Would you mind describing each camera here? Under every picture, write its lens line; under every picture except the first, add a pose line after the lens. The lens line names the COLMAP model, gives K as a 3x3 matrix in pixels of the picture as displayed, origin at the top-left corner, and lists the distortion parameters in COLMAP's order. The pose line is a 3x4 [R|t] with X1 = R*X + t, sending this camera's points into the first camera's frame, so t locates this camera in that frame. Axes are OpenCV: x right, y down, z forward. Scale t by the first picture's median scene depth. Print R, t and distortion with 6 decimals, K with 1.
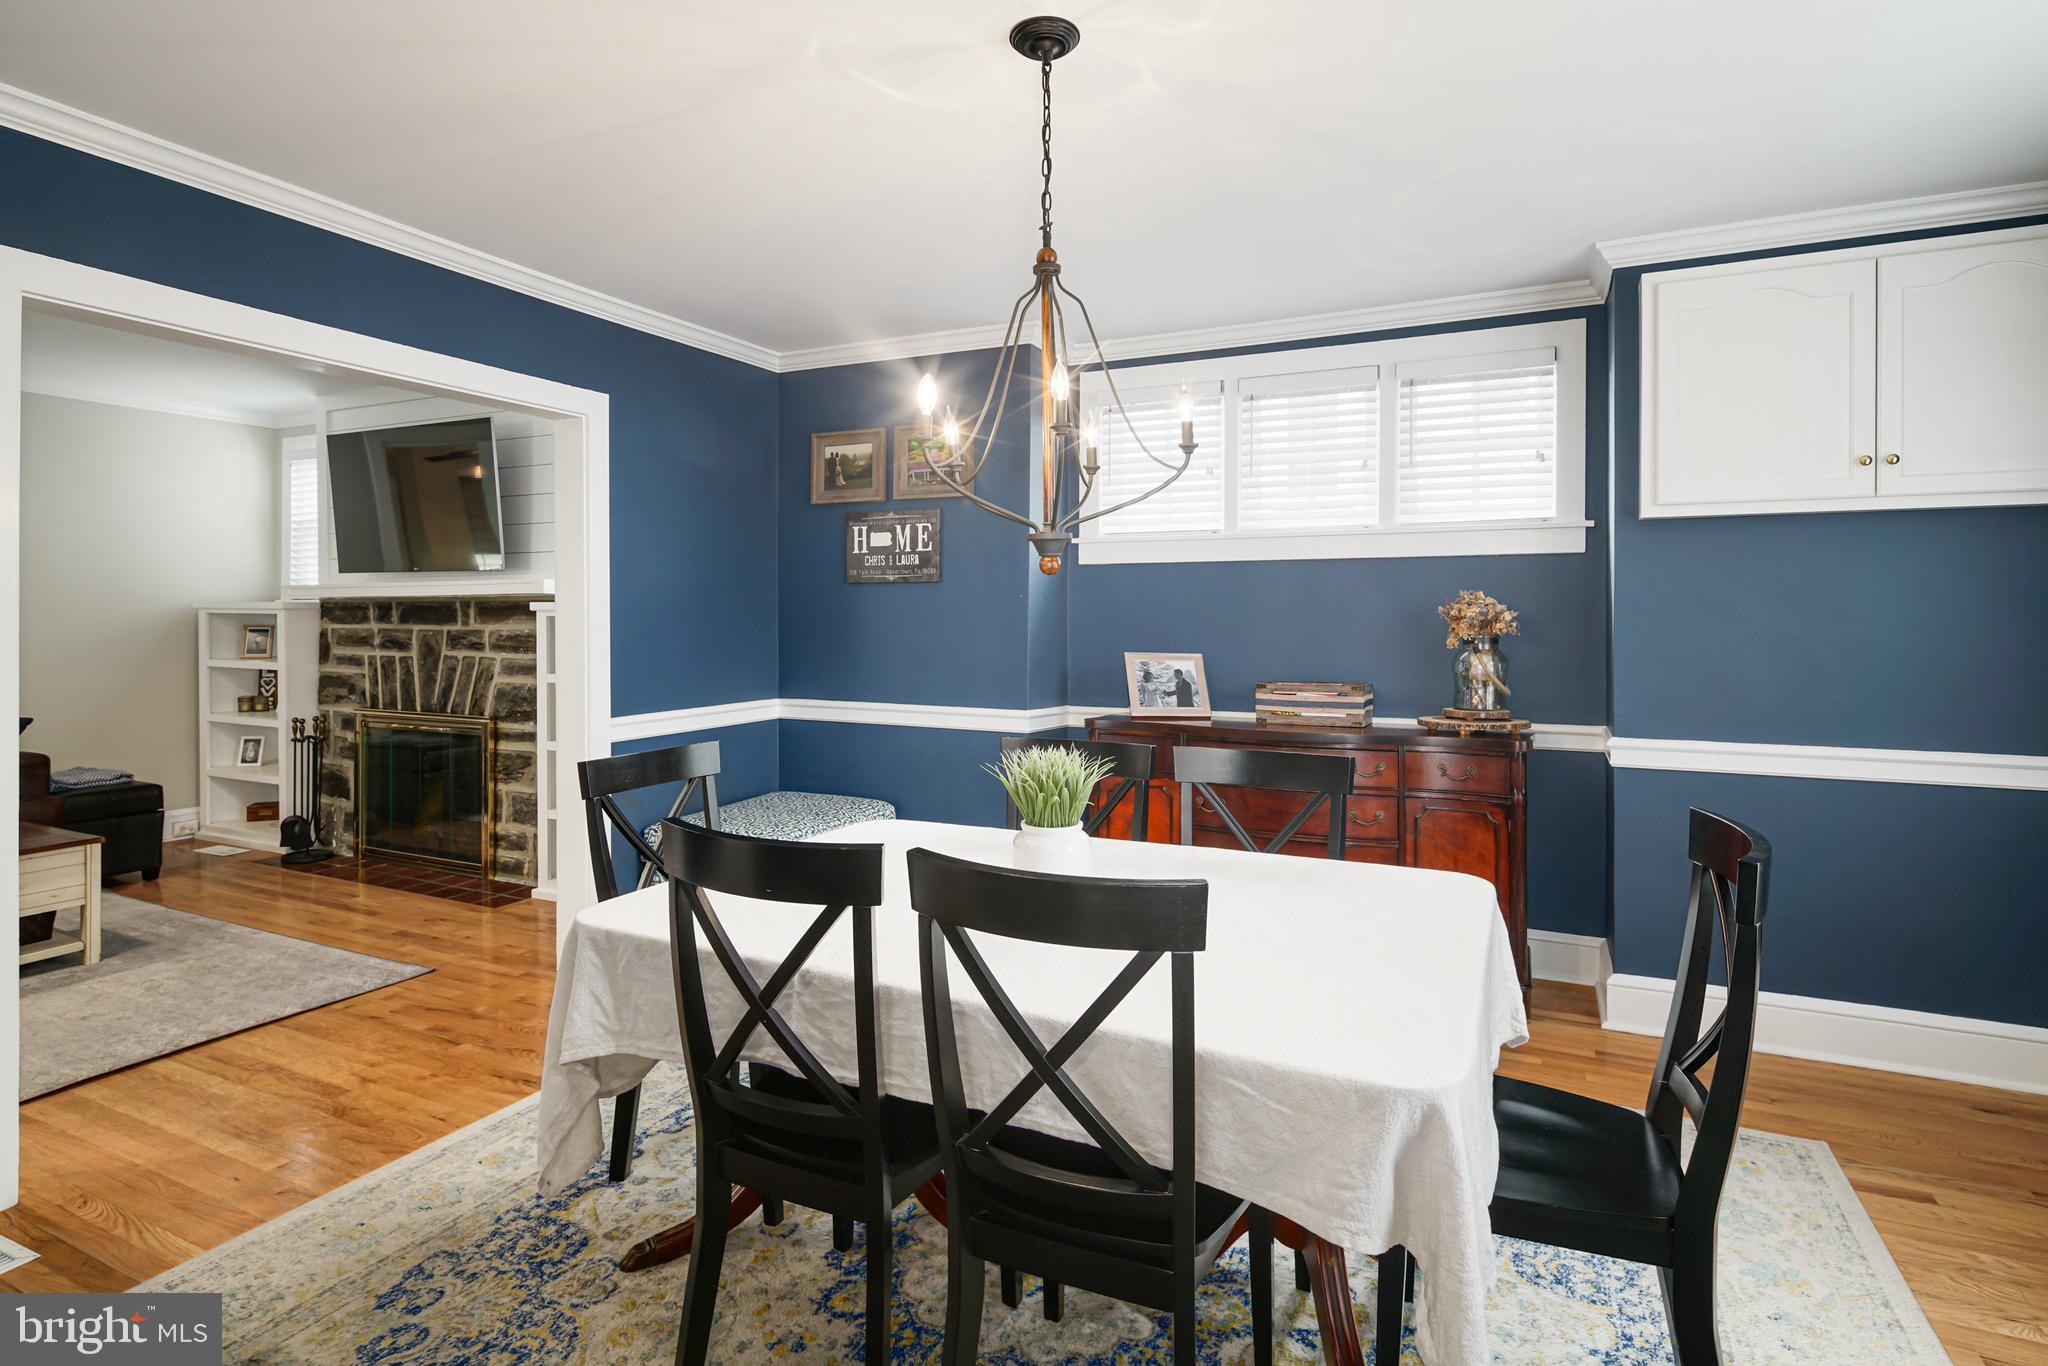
lens RADIAL K [[1004.4, 0, 1003.7], [0, 1004.4, 617.0], [0, 0, 1]] dist [-0.000460, -0.003185]
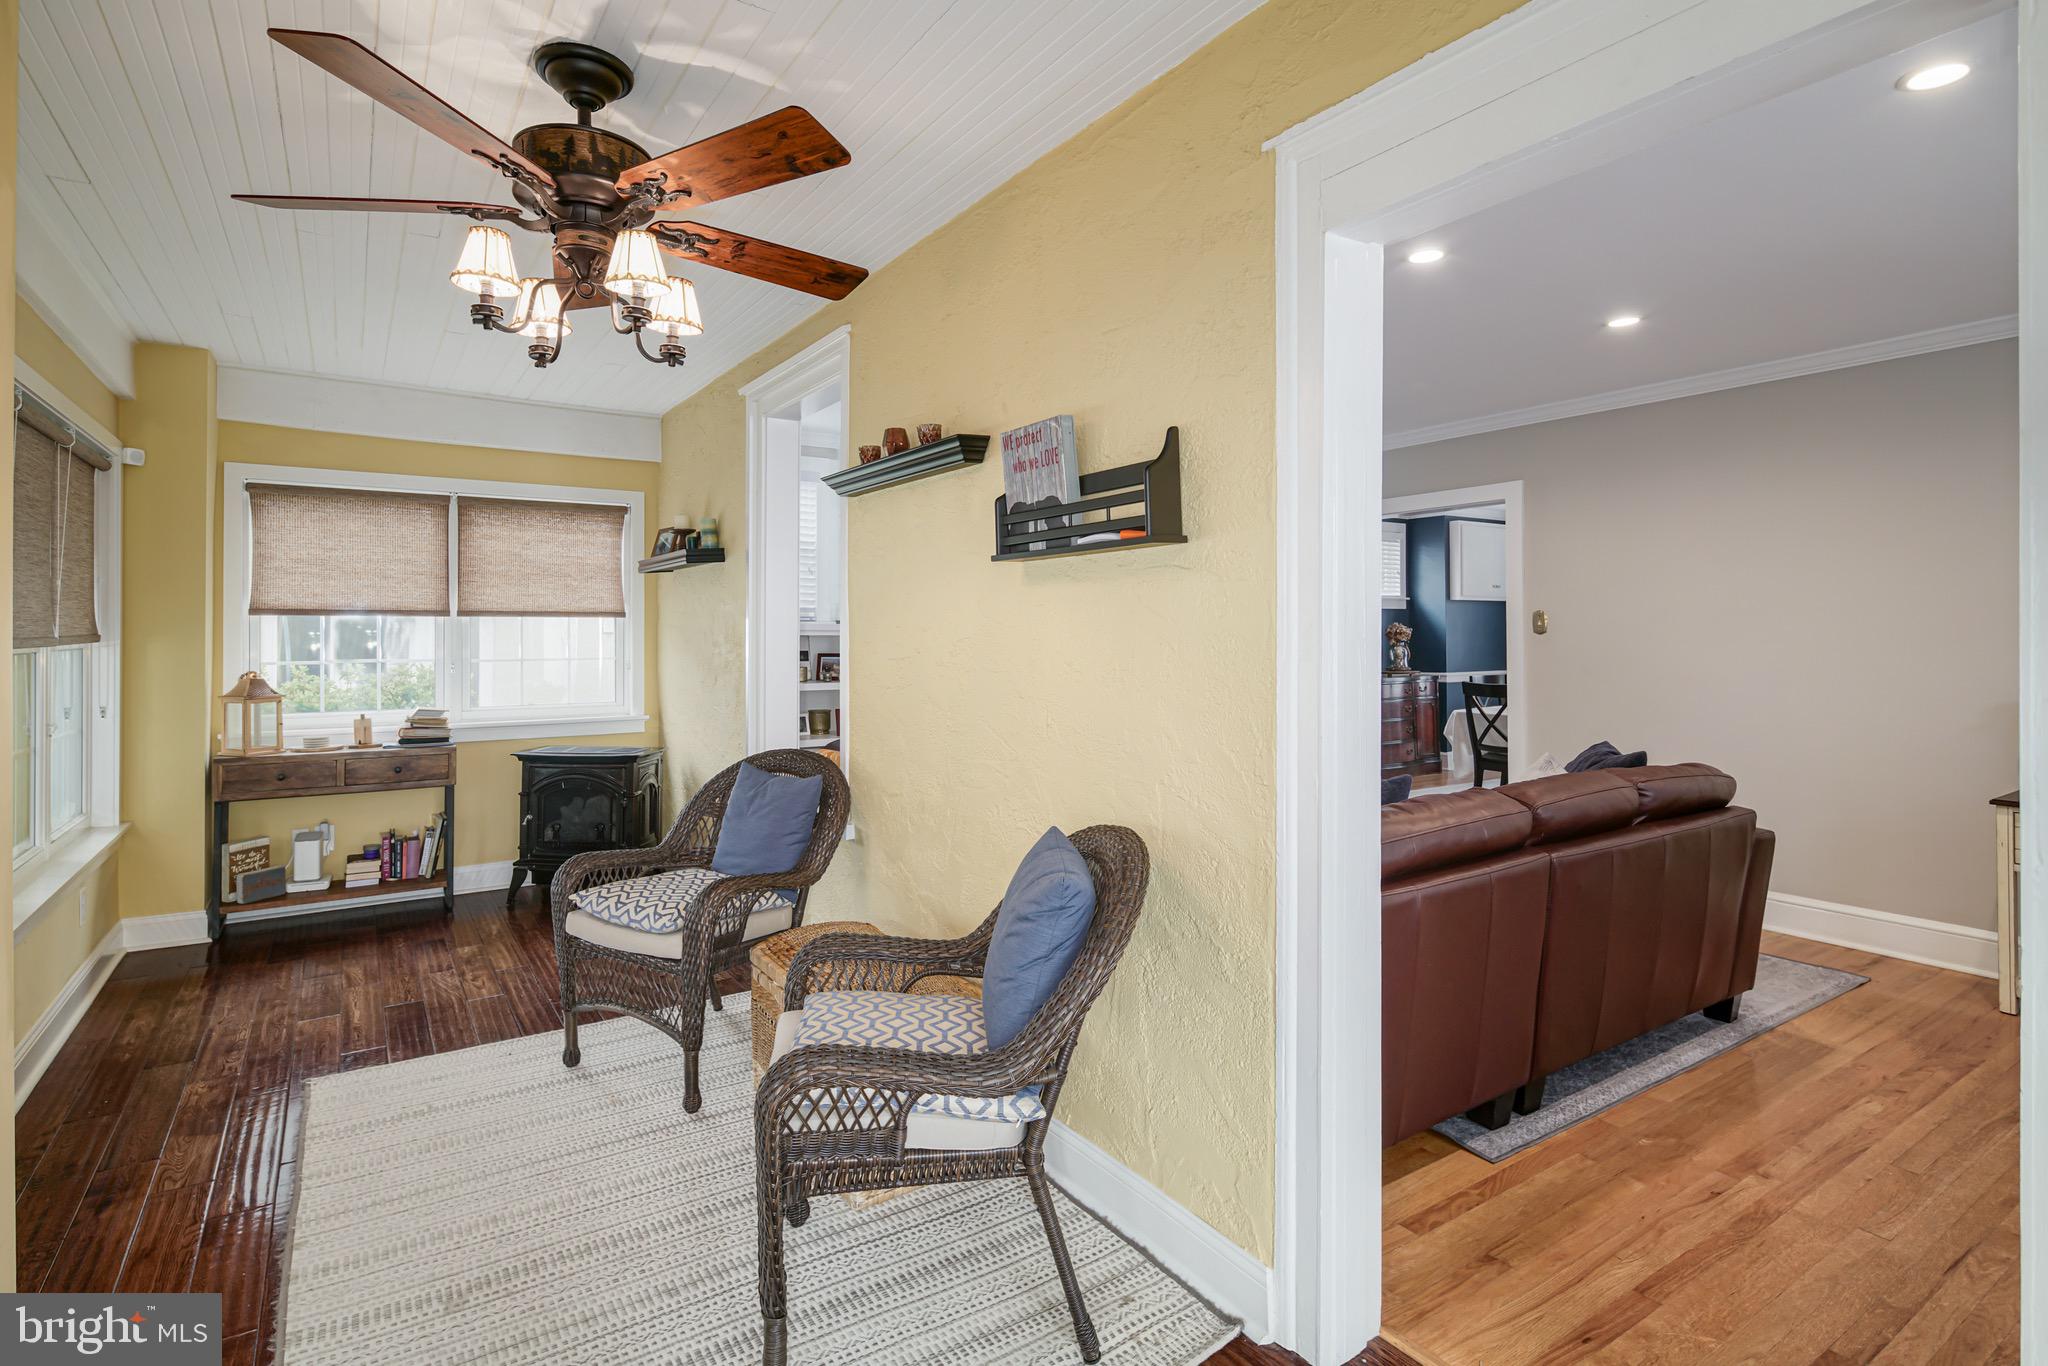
lens RADIAL K [[1004.4, 0, 981.3], [0, 1004.4, 624.9], [0, 0, 1]] dist [-0.000460, -0.003185]
pose [[0.536546, 0.002117, 0.843868, -1.711917], [0.006142, 0.999961, -0.006413, -0.007203], [-0.843849, 0.008624, 0.536512, 0.359374]]
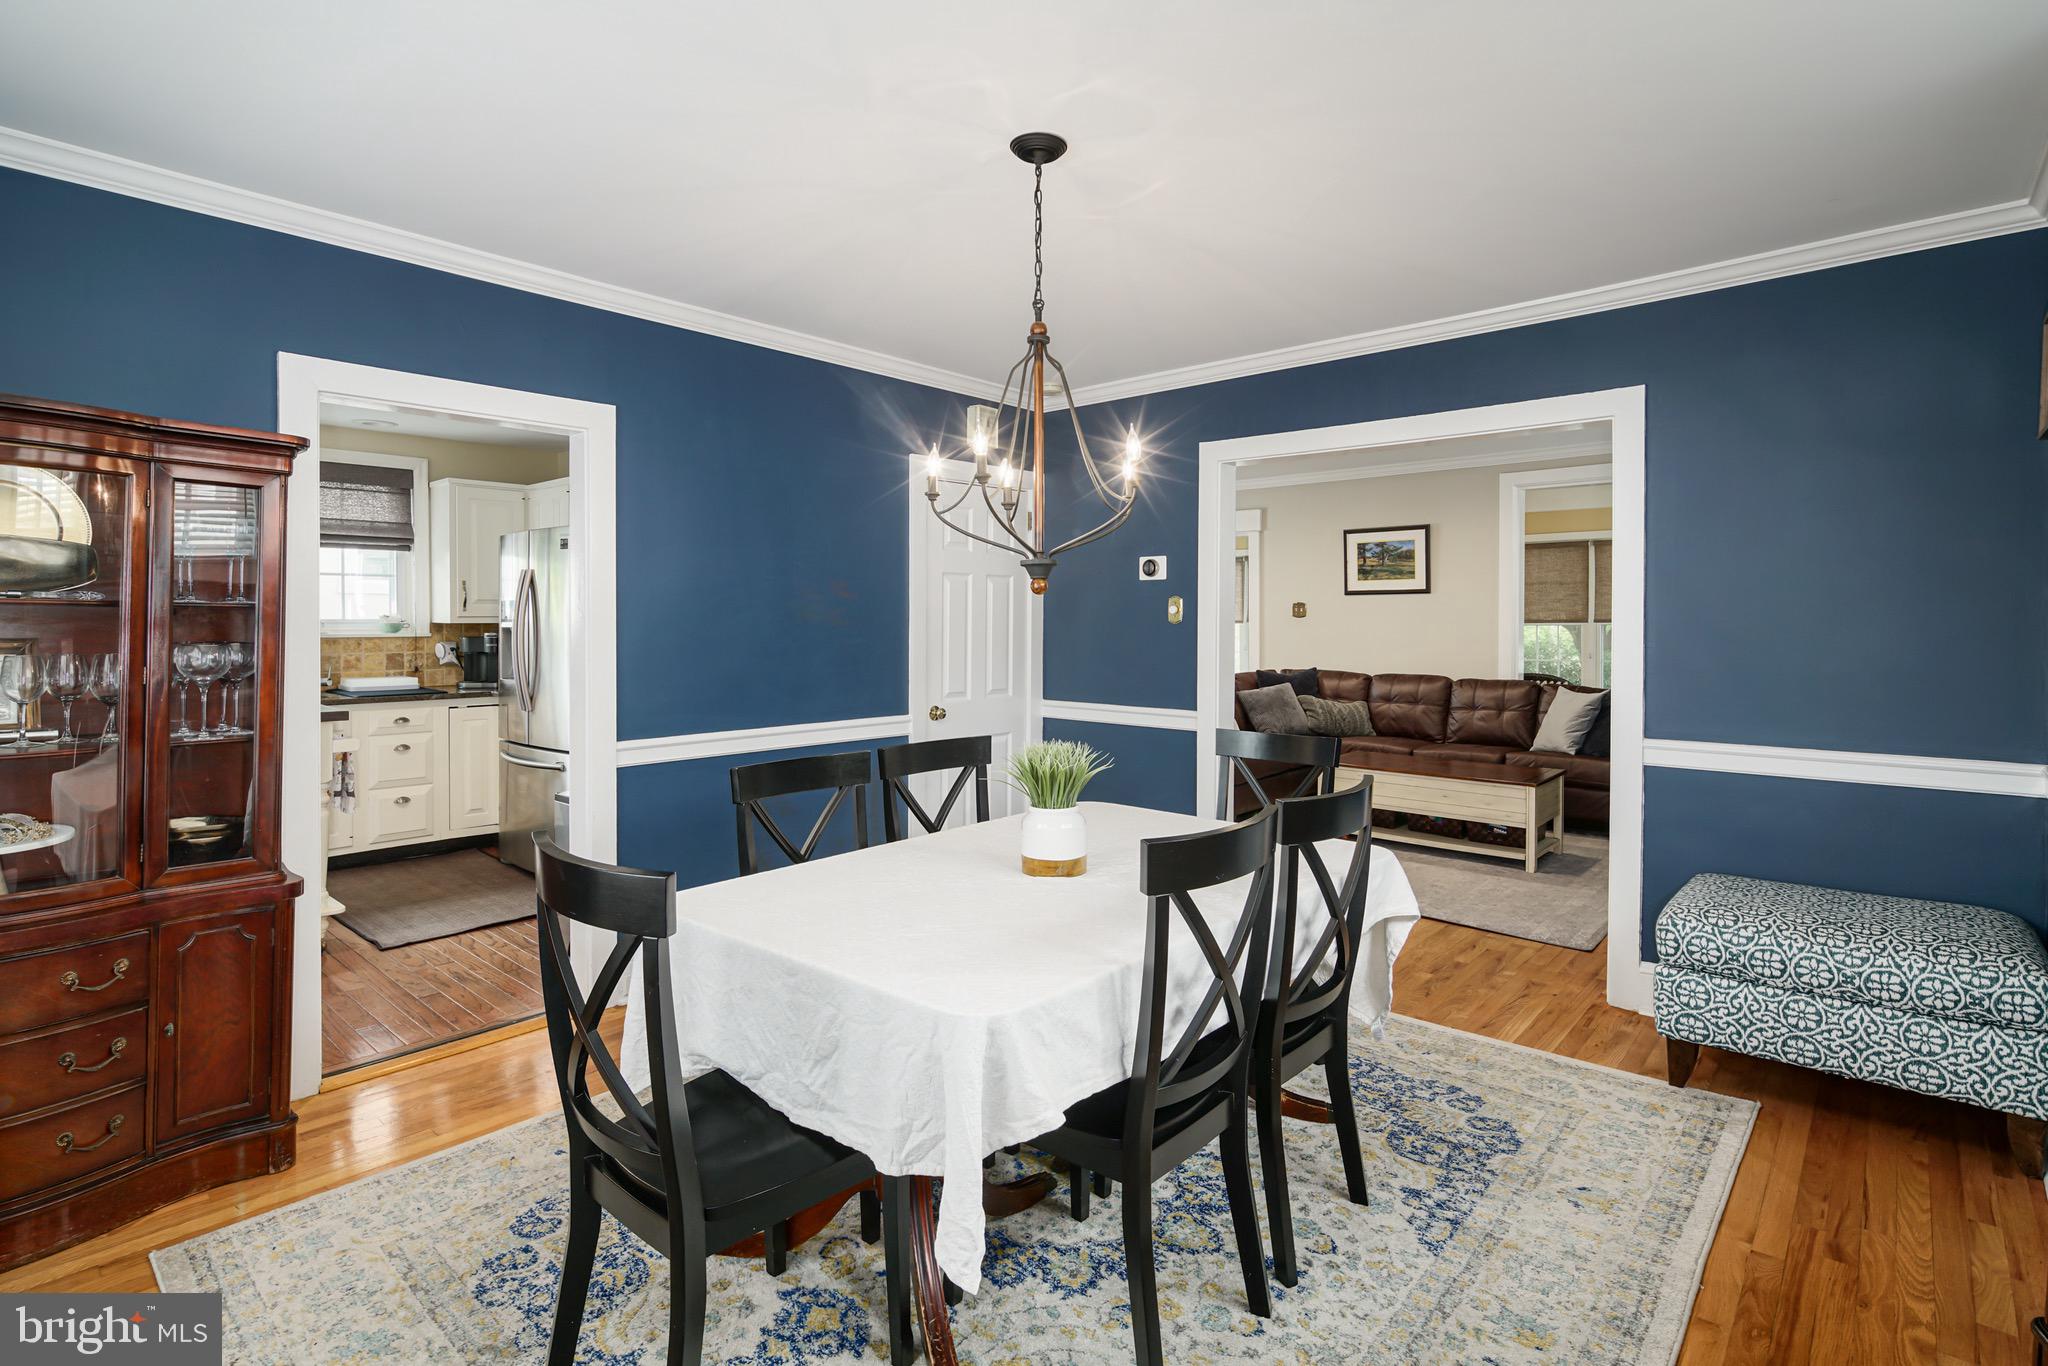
lens RADIAL K [[1004.4, 0, 1027.2], [0, 1004.4, 629.0], [0, 0, 1]] dist [-0.000460, -0.003185]
pose [[-0.276109, 0.008224, -0.961091, 0.475781], [-0.003455, 0.999948, 0.009549, -0.003507], [0.961120, 0.005957, -0.276066, 0.530544]]
